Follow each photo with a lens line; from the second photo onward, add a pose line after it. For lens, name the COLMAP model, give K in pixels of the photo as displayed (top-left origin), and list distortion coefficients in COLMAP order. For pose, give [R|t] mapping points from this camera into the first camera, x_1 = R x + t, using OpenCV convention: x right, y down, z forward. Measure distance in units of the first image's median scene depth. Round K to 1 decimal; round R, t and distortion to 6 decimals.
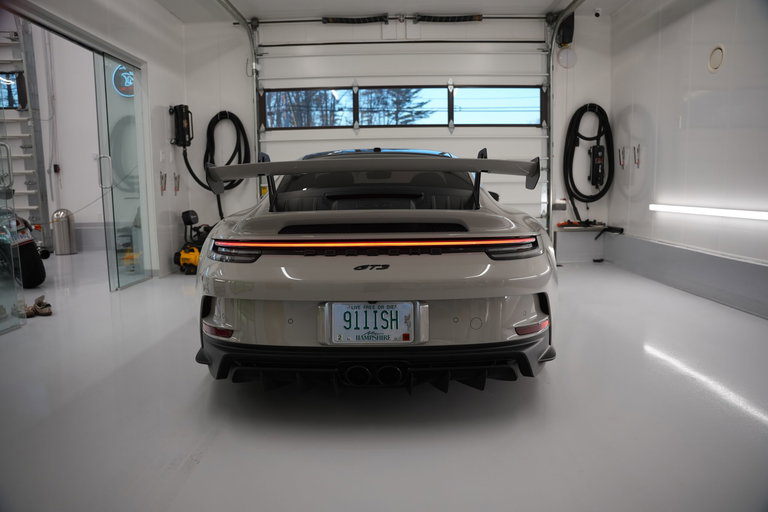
lens RADIAL K [[535.5, 0, 384.0], [0, 535.5, 256.0], [0, 0, 1]] dist [-0.095899, 0.001166]
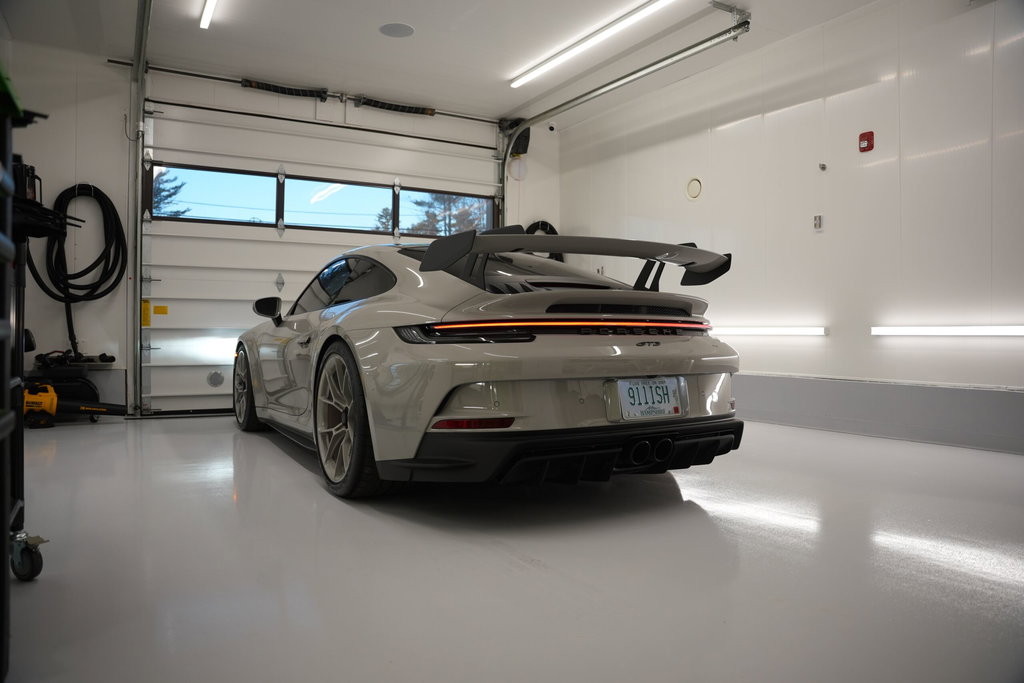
lens RADIAL K [[714.1, 0, 512.0], [0, 714.1, 341.5], [0, 0, 1]] dist [-0.095899, 0.001166]
pose [[0.847208, 0.003966, 0.531247, -0.971405], [0.046953, 0.995500, -0.082310, 0.116564], [-0.529183, 0.094677, 0.843209, -0.022532]]
